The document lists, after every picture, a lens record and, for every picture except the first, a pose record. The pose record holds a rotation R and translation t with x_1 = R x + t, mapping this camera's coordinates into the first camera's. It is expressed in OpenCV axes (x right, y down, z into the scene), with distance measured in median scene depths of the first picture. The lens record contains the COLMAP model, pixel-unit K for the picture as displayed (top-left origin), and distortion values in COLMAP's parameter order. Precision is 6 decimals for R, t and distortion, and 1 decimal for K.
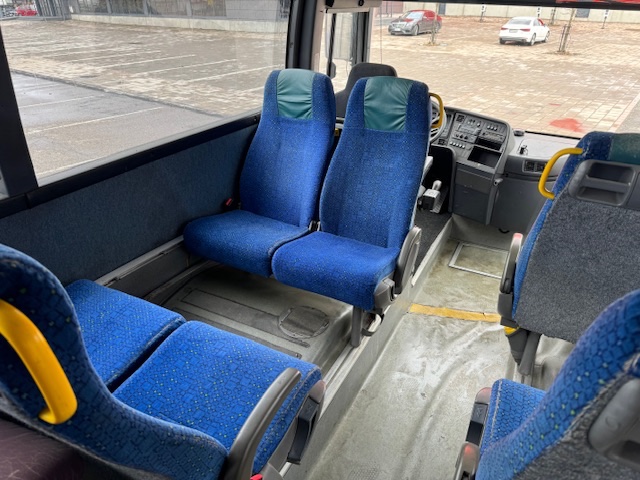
lens RADIAL K [[452.4, 0, 325.8], [0, 452.4, 240.4], [0, 0, 1]] dist [0.030575, -0.040444]
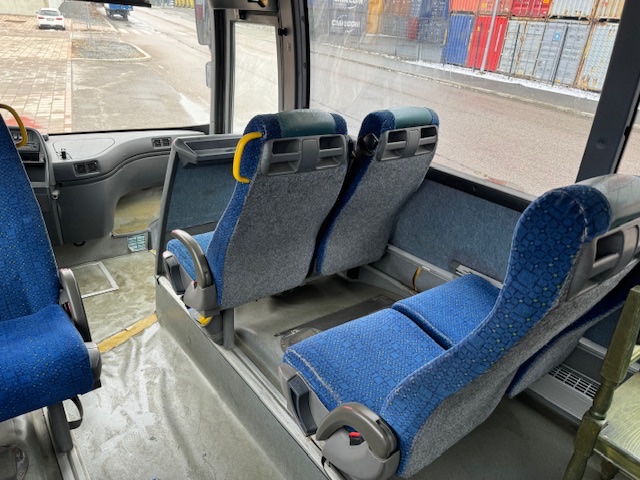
lens RADIAL K [[452.4, 0, 325.8], [0, 452.4, 240.4], [0, 0, 1]] dist [0.030575, -0.040444]
pose [[0.443184, -0.373070, 0.815112, -0.270039], [0.360449, 0.906703, 0.219011, -0.102258], [-0.820771, 0.196744, 0.536309, 0.223938]]
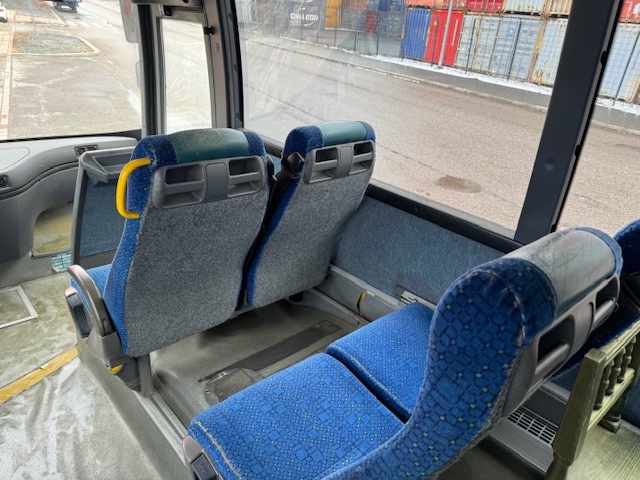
lens RADIAL K [[452.4, 0, 325.8], [0, 452.4, 240.4], [0, 0, 1]] dist [0.030575, -0.040444]
pose [[0.371217, -0.394262, 0.840688, -0.101570], [0.368115, 0.893680, 0.256568, -0.111267], [-0.852461, 0.214227, 0.476882, 0.205808]]
